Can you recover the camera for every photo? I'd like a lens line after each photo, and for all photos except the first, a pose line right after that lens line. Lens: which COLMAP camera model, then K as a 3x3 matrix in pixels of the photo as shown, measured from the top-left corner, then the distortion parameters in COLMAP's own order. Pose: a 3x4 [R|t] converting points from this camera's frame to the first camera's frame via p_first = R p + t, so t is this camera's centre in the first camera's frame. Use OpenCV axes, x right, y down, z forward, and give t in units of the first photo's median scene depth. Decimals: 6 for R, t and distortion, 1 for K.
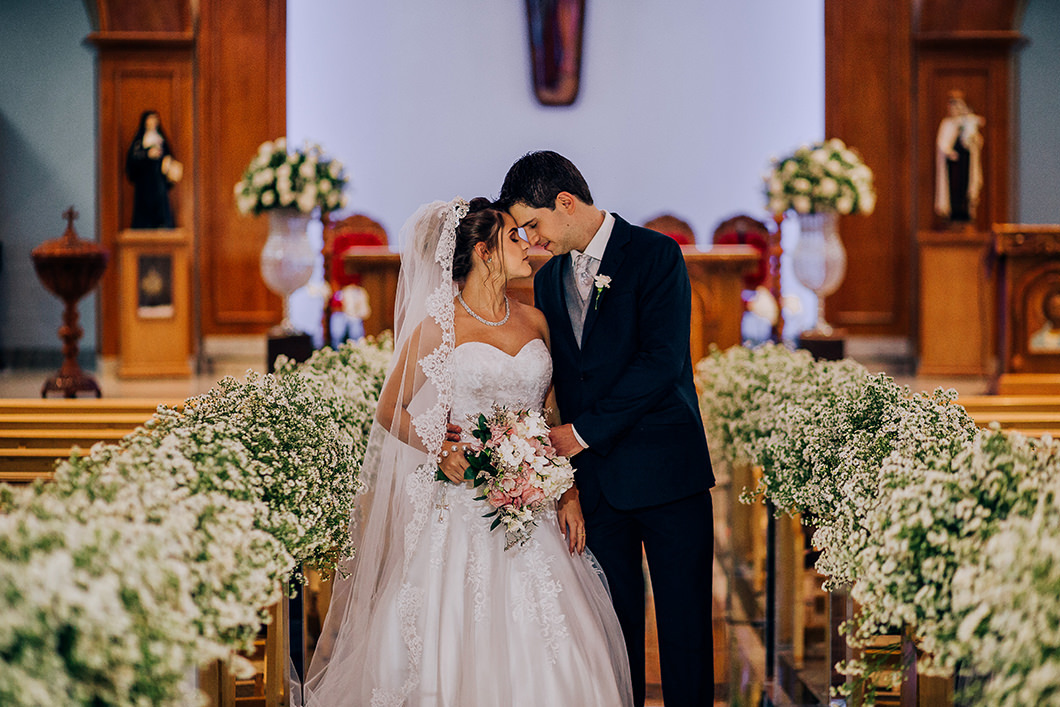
lens RADIAL K [[2553.7, 0, 530.0], [0, 2553.7, 353.5], [0, 0, 1]] dist [-0.043176, -0.021982]
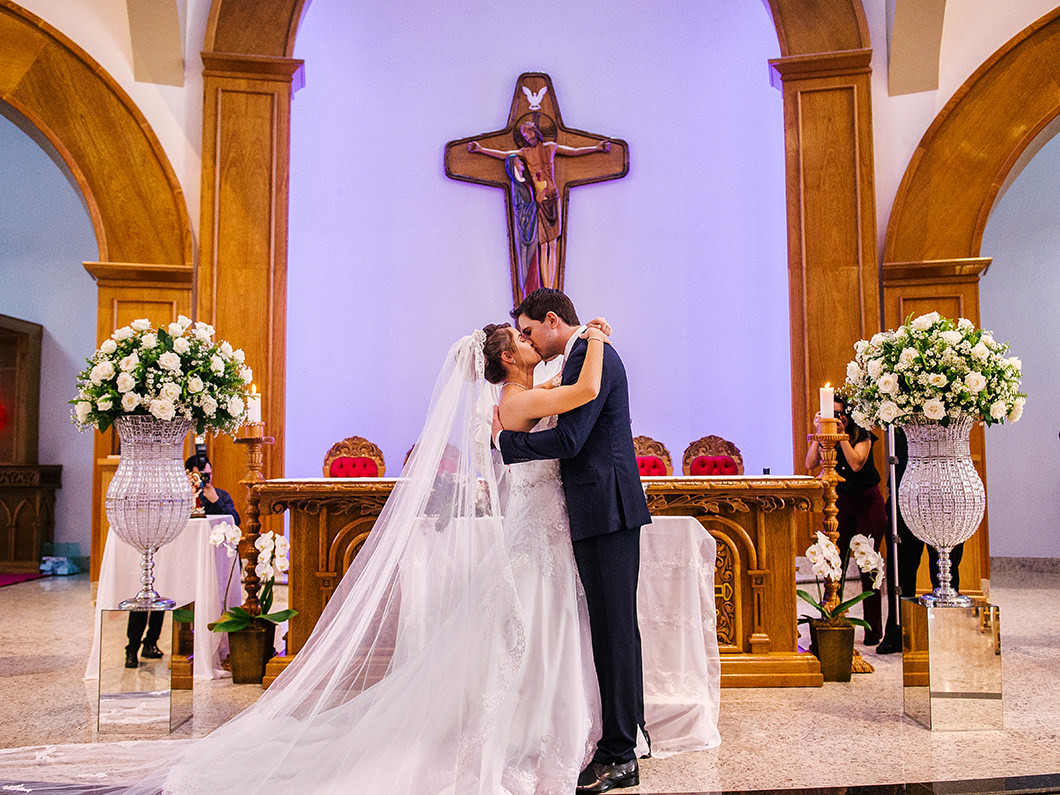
lens RADIAL K [[1155.4, 0, 556.1], [0, 1155.4, 397.9], [0, 0, 1]] dist [-0.014503, -0.014523]
pose [[0.999431, -0.002655, 0.033613, 0.000627], [0.005891, 0.995311, -0.096550, -0.027144], [-0.033199, 0.096693, 0.994760, 0.572797]]
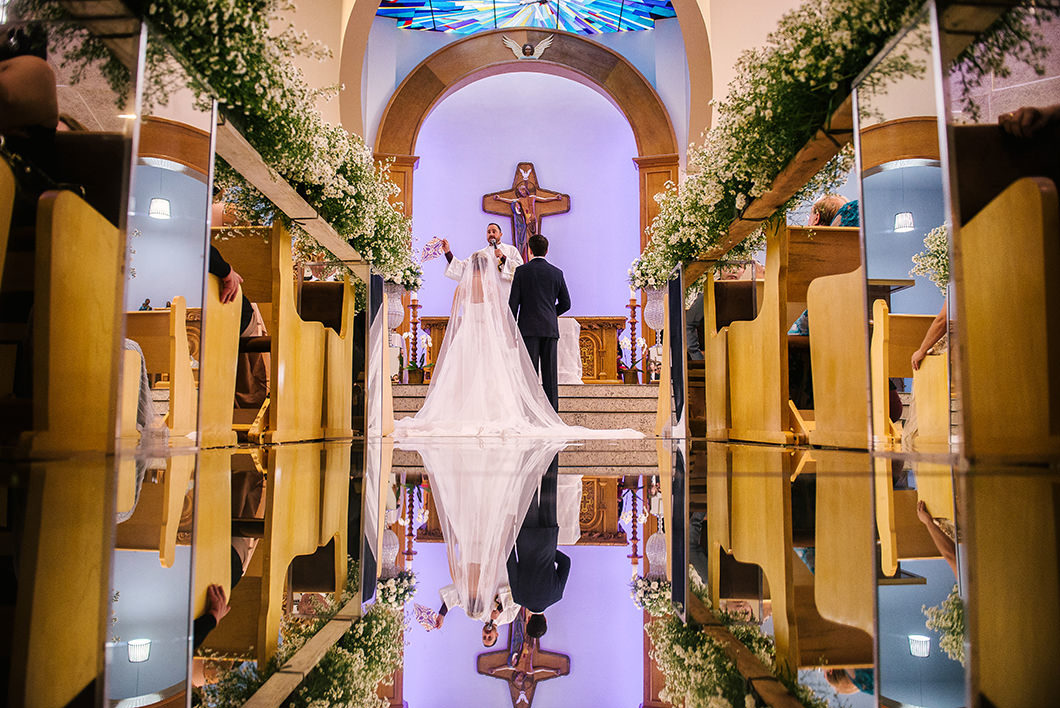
lens RADIAL K [[759.0, 0, 547.8], [0, 759.0, 367.8], [0, 0, 1]] dist [-0.049866, -0.001398]
pose [[0.999207, 0.003881, 0.039635, 0.002635], [-0.000130, 0.995552, -0.094215, 0.048936], [-0.039824, 0.094135, 0.994763, 0.348886]]
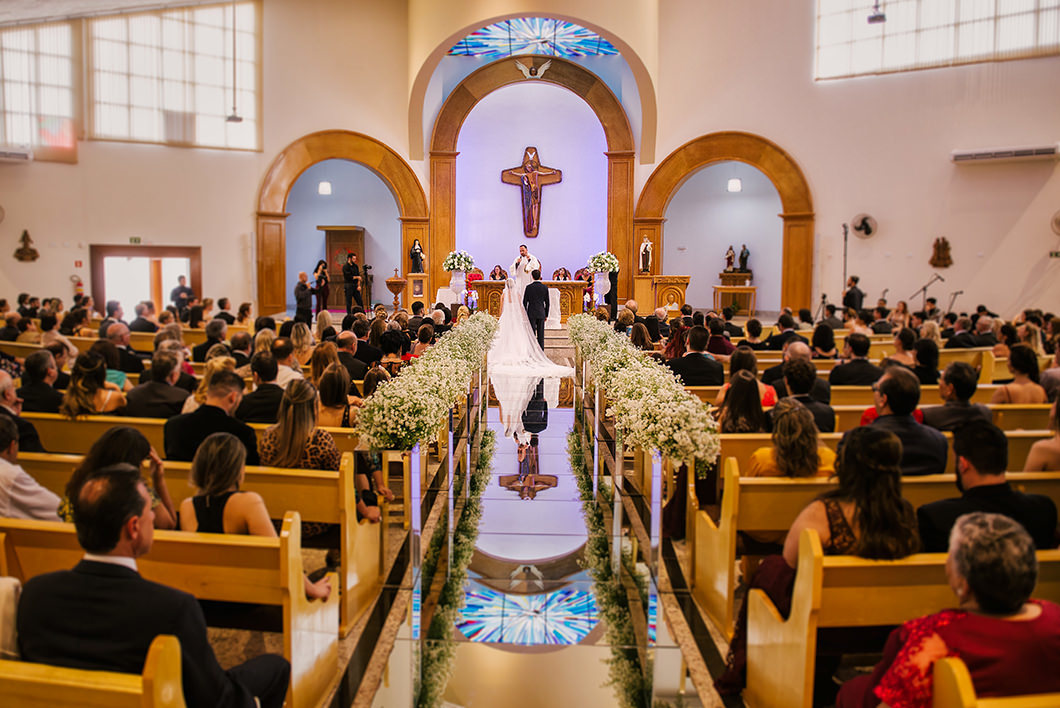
lens RADIAL K [[759.0, 0, 547.8], [0, 759.0, 367.8], [0, 0, 1]] dist [-0.049866, -0.001398]
pose [[0.999433, 0.006370, 0.033062, -0.000859], [-0.009146, 0.996381, 0.084508, -0.008405], [-0.032404, -0.084763, 0.995874, -0.067177]]
